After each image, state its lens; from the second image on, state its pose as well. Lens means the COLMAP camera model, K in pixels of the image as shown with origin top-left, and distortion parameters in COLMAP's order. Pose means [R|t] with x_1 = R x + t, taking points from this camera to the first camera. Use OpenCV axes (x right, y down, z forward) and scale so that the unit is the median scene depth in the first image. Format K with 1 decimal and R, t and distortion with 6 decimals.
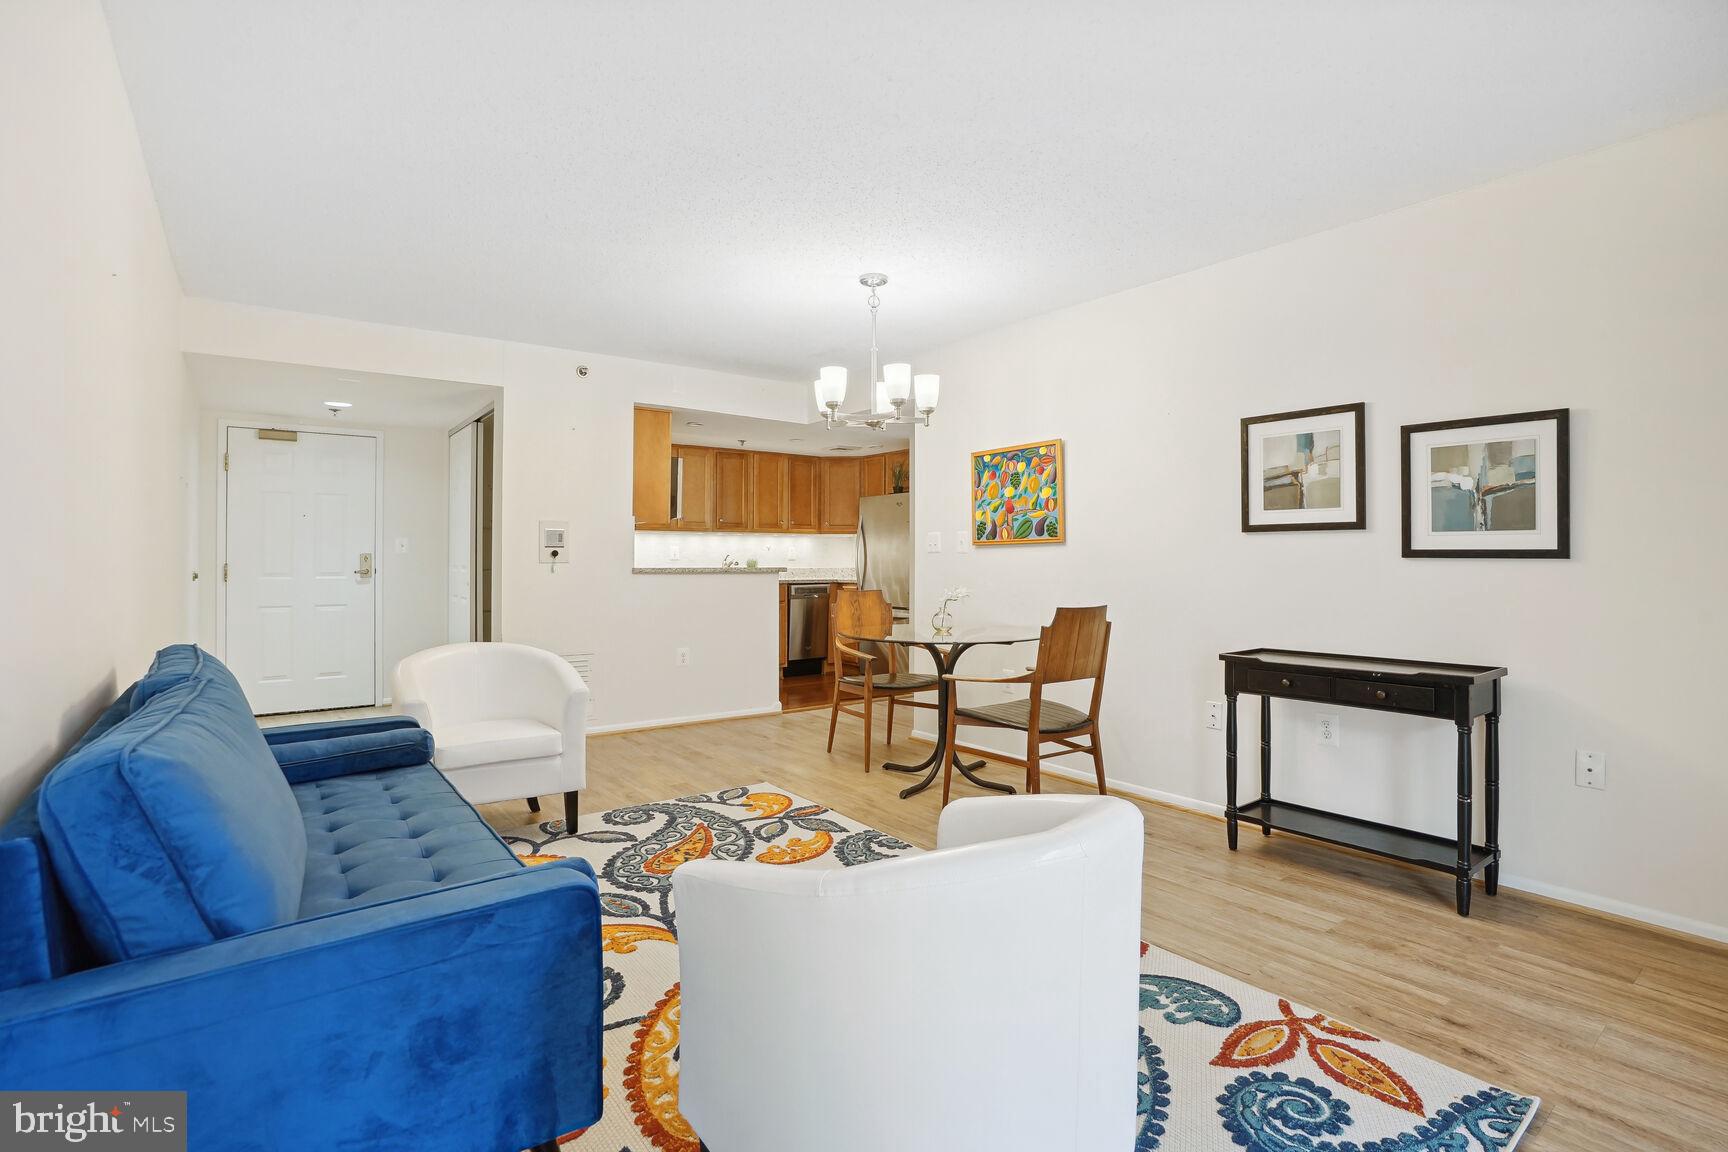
lens RADIAL K [[818.4, 0, 846.7], [0, 818.4, 551.3], [0, 0, 1]] dist [-0.070022, 0.038476]
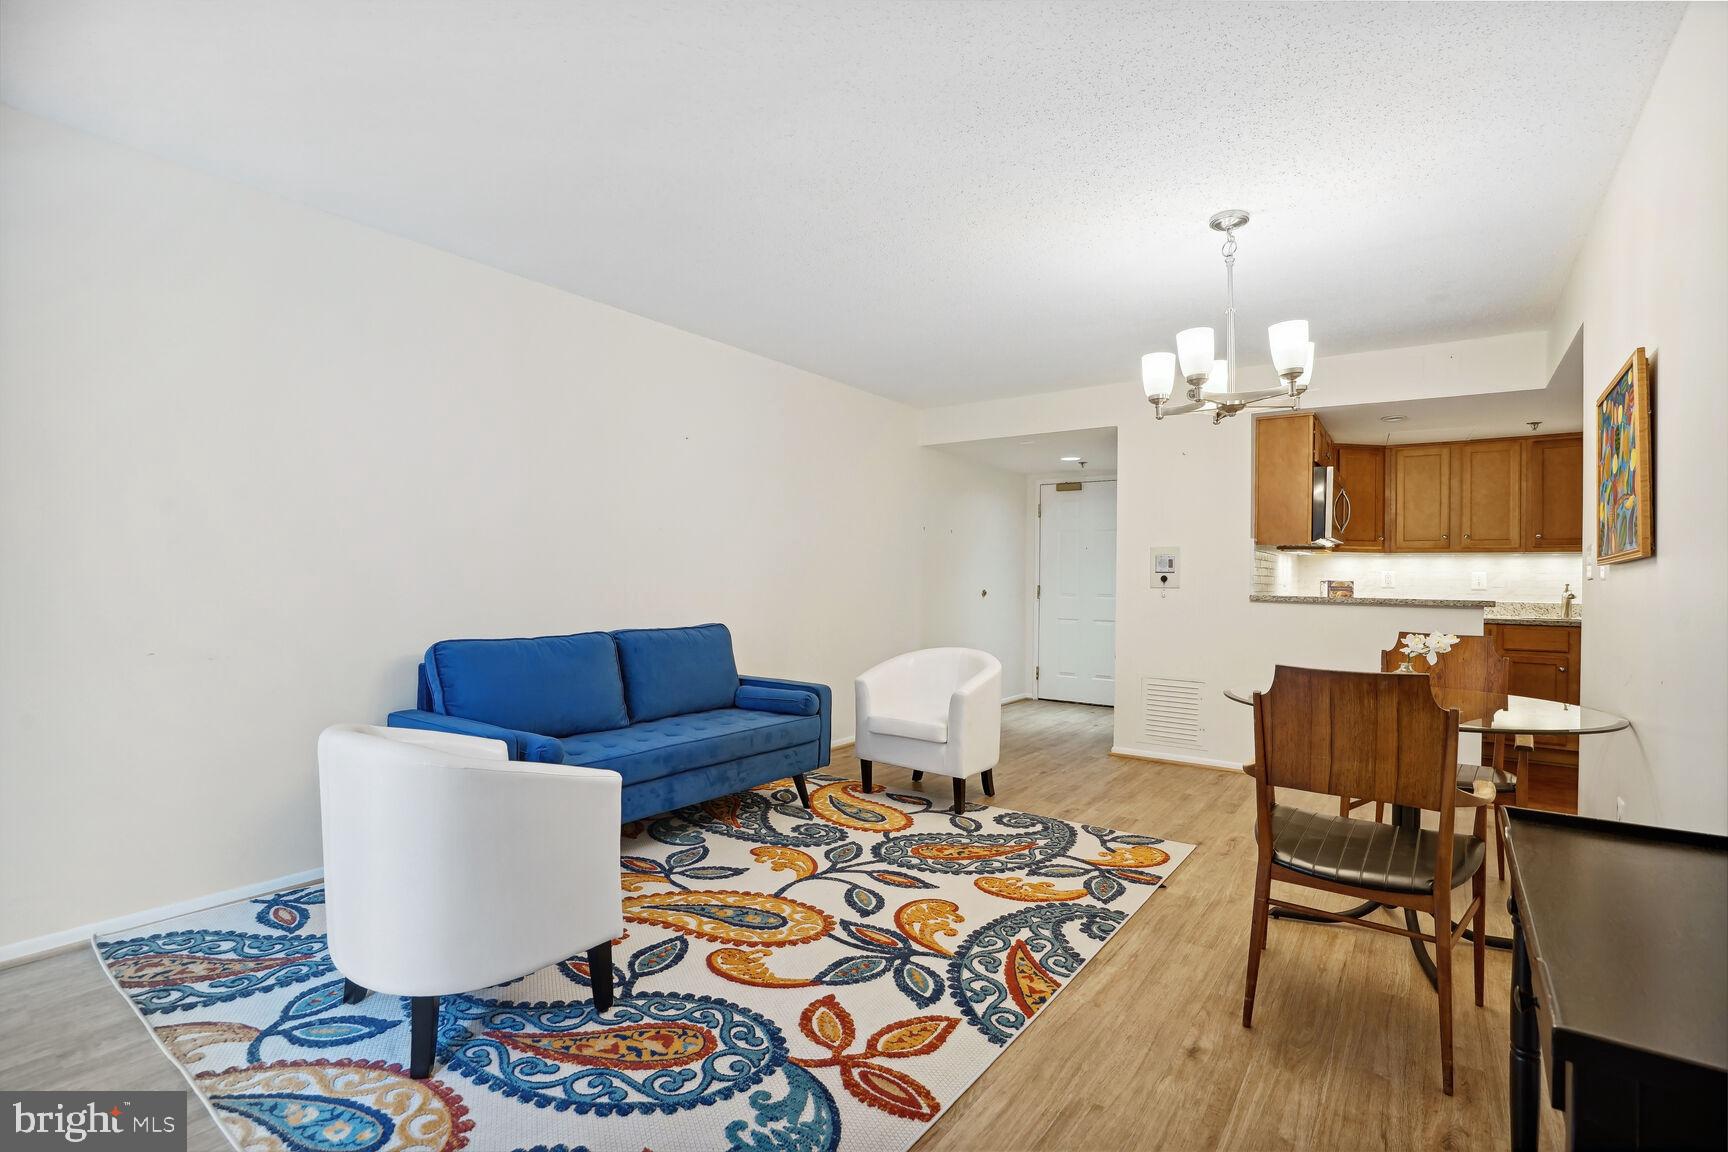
lens RADIAL K [[795.4, 0, 861.5], [0, 795.4, 577.6], [0, 0, 1]] dist [-0.051455, 0.034967]
pose [[0.295559, 0.001923, -0.955322, 0.683608], [-0.005255, 0.999986, 0.000387, 0.004197], [0.955310, 0.004906, 0.295565, 0.489848]]
